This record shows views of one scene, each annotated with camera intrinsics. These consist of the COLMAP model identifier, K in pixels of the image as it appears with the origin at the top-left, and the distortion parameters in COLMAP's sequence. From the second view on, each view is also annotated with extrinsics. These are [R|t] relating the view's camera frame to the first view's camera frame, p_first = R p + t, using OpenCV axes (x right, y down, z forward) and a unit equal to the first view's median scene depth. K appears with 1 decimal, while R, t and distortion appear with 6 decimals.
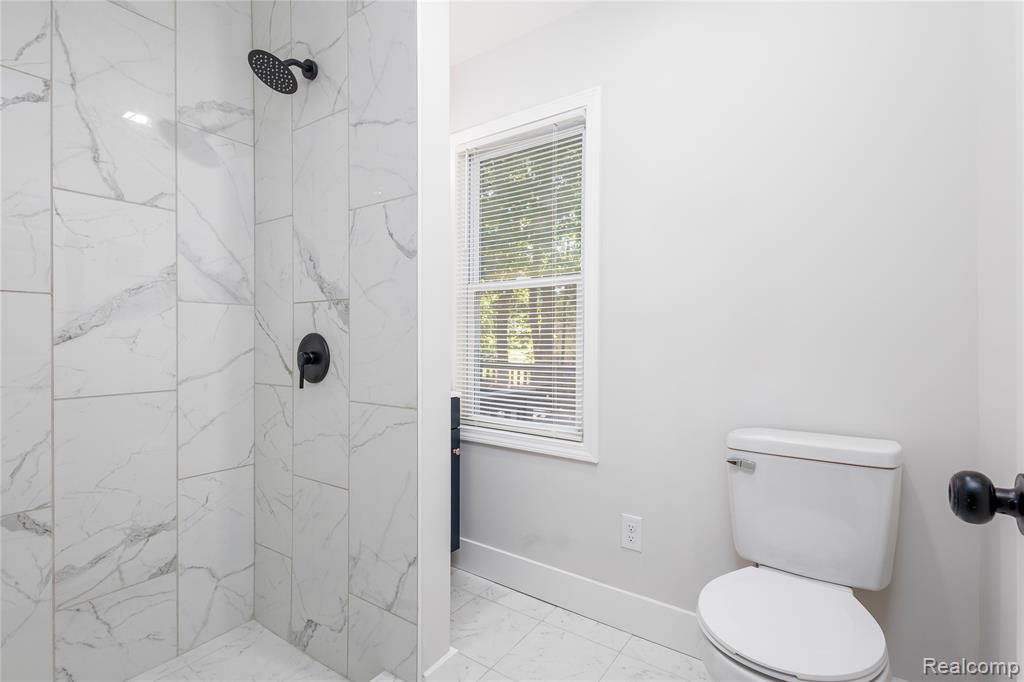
lens RADIAL K [[479.7, 0, 512.0], [0, 479.7, 341.0], [0, 0, 1]] dist [0.004362, -0.001240]
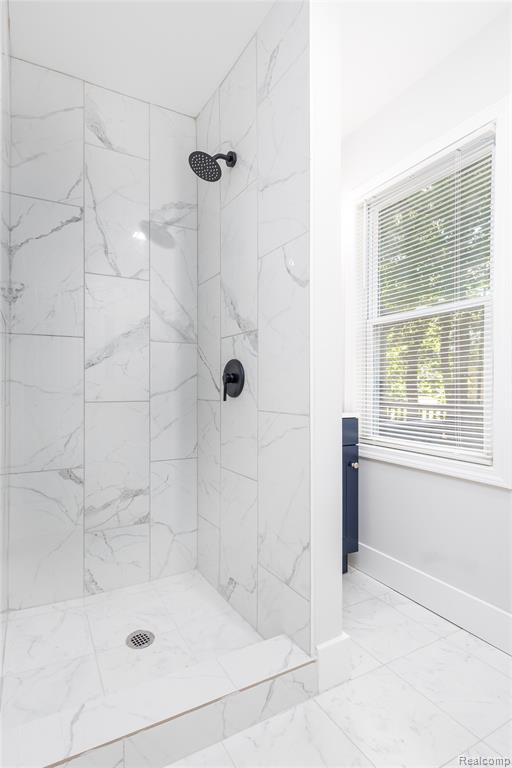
lens RADIAL K [[378.8, 0, 212.2], [0, 378.8, 388.0], [0, 0, 1]] dist [0.008572, -0.000601]
pose [[0.874615, -0.006327, -0.484777, 0.033759], [0.006841, 0.999976, -0.000710, 0.062760], [0.484770, -0.002696, 0.874637, 0.074092]]
